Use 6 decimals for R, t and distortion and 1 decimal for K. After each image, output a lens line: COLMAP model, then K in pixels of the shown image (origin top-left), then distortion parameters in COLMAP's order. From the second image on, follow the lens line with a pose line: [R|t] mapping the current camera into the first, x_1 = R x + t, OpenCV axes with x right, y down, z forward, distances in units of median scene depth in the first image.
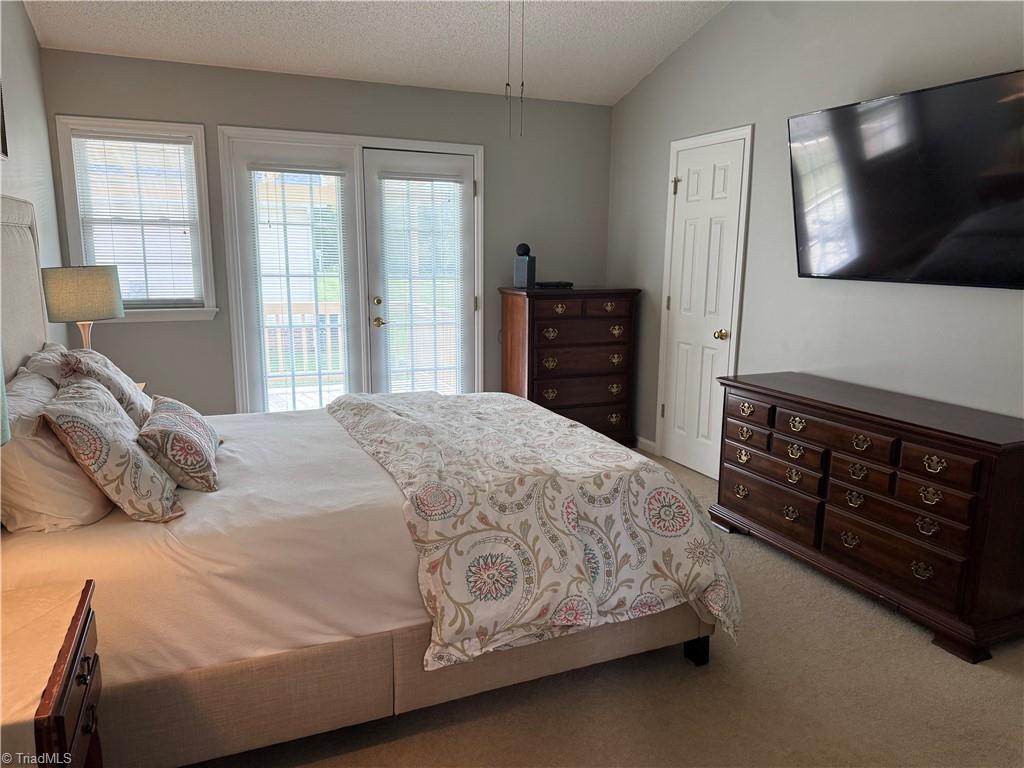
lens RADIAL K [[724.4, 0, 509.2], [0, 724.4, 385.6], [0, 0, 1]] dist [0.065193, -0.076258]
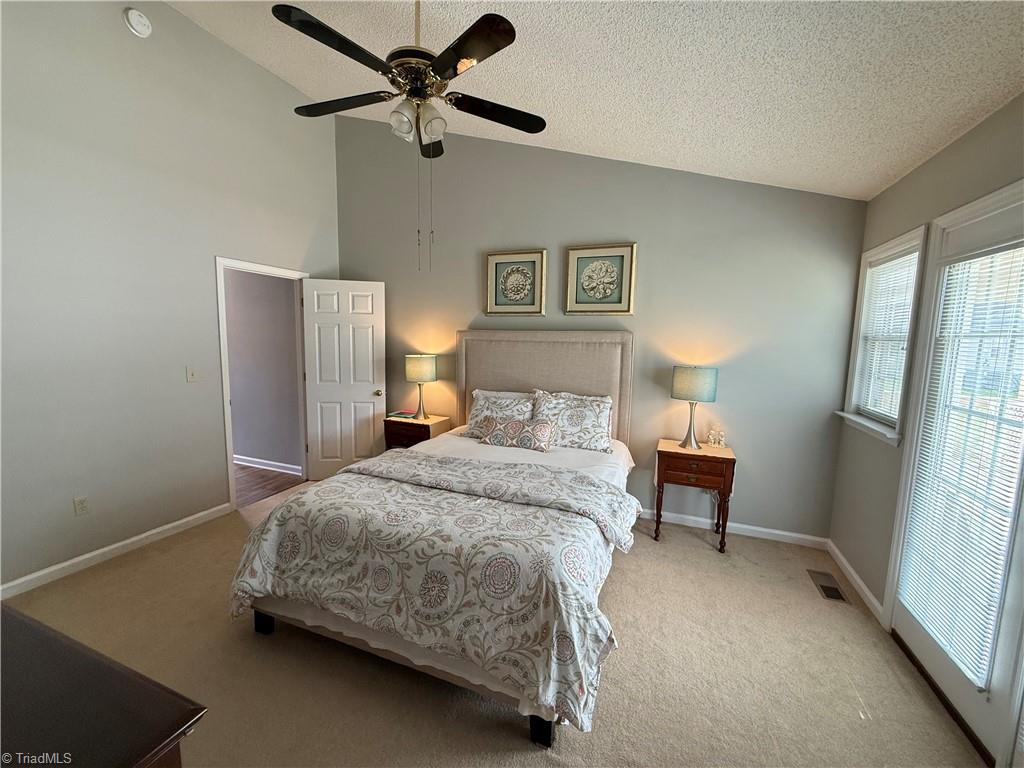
lens RADIAL K [[408.4, 0, 510.2], [0, 408.4, 381.6], [0, 0, 1]] dist [0.000593, -0.000255]
pose [[-0.711160, 0.060130, -0.700454, 0.460681], [-0.152695, 0.959340, 0.237383, -0.381025], [0.686247, 0.275774, -0.673063, 1.799913]]
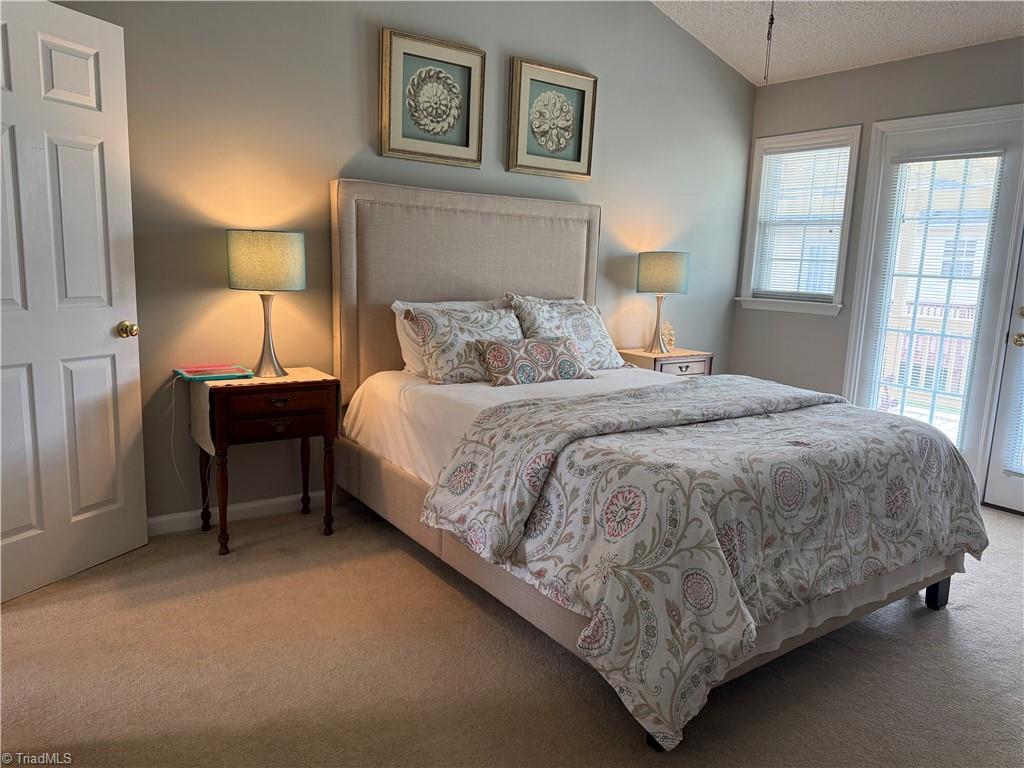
lens RADIAL K [[724.4, 0, 511.2], [0, 724.4, 385.7], [0, 0, 1]] dist [0.065193, -0.076258]
pose [[0.209151, 0.168810, -0.963202, 0.908798], [-0.219036, 0.968047, 0.122098, -0.038195], [0.953037, 0.185439, 0.239444, 0.621342]]
